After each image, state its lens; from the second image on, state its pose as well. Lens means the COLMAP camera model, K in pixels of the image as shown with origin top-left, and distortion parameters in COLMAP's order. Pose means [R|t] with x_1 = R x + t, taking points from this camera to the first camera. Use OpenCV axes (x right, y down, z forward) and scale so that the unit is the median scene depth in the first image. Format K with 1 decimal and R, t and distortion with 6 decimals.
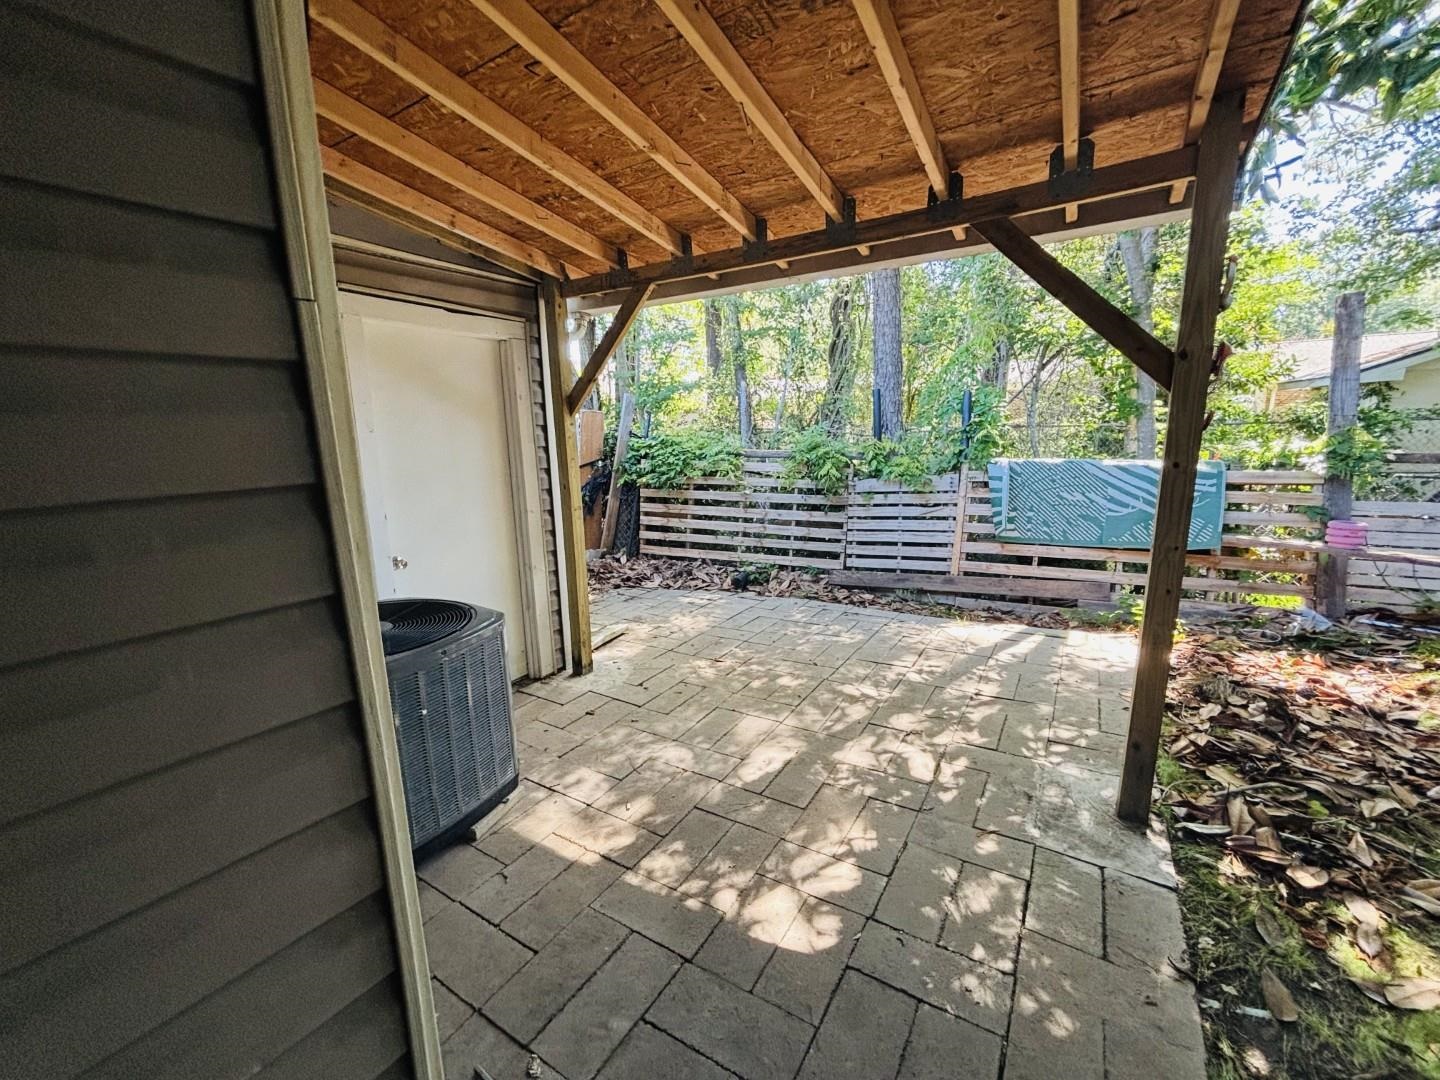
lens RADIAL K [[585.1, 0, 724.8], [0, 585.1, 540.6], [0, 0, 1]] dist [-0.003509, 0.000574]
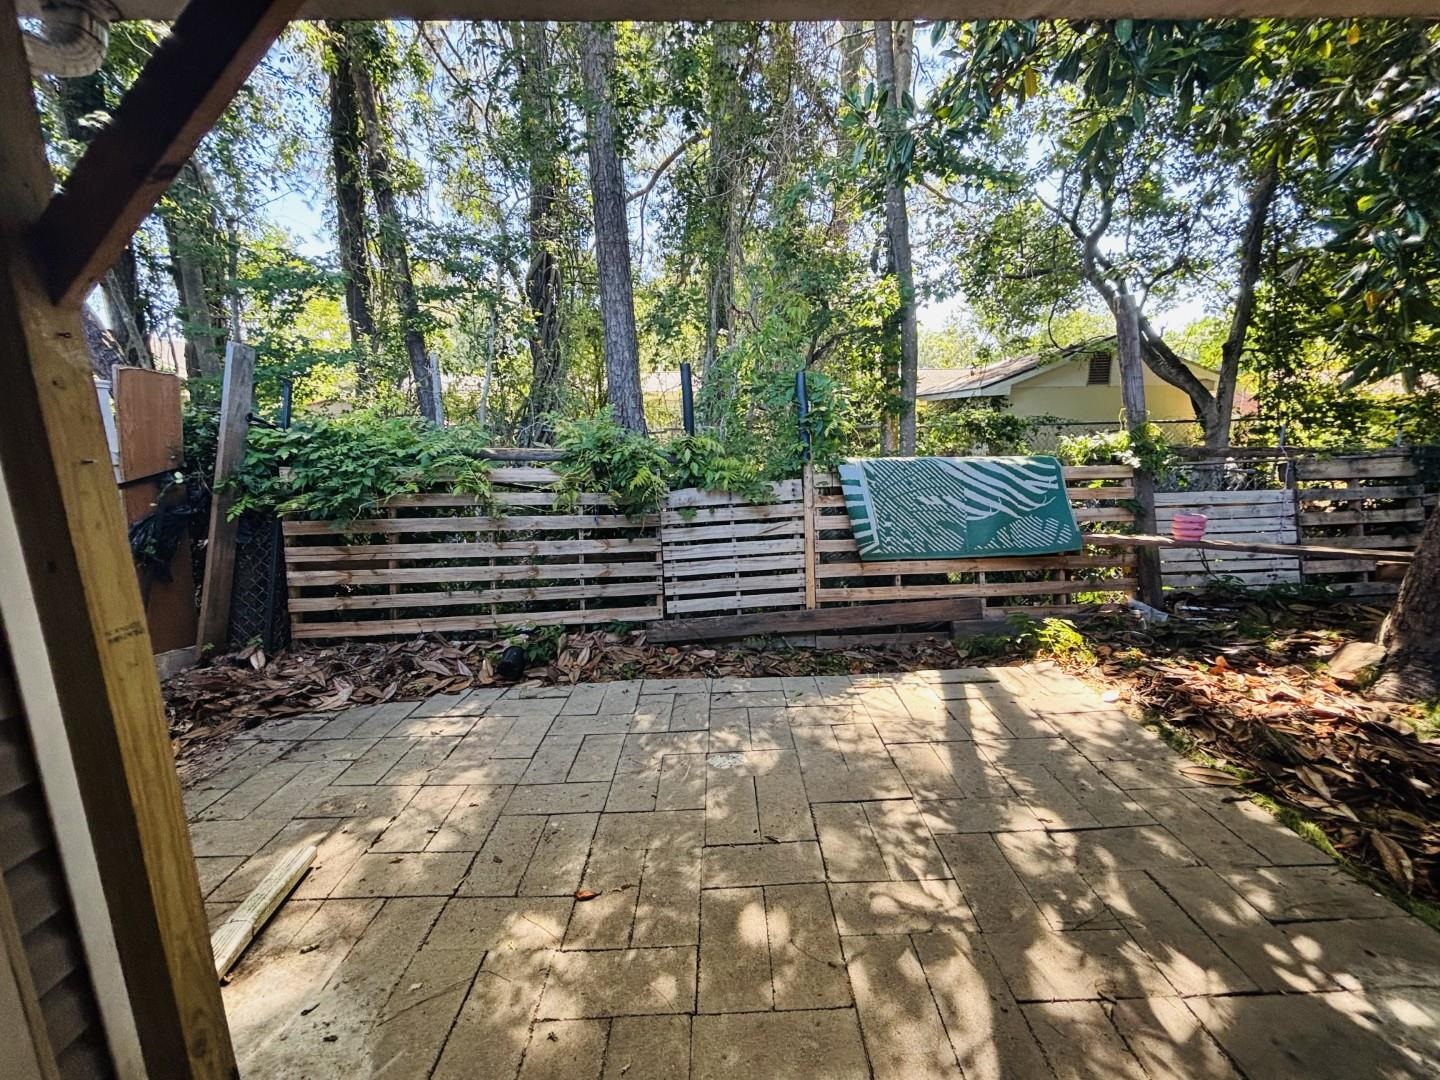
lens RADIAL K [[585.1, 0, 727.9], [0, 585.1, 538.7], [0, 0, 1]] dist [-0.003509, 0.000574]
pose [[0.848718, -0.084466, 0.522057, -0.087352], [0.088043, 0.995954, 0.018007, -0.052045], [-0.521466, 0.030681, 0.852720, 0.363412]]
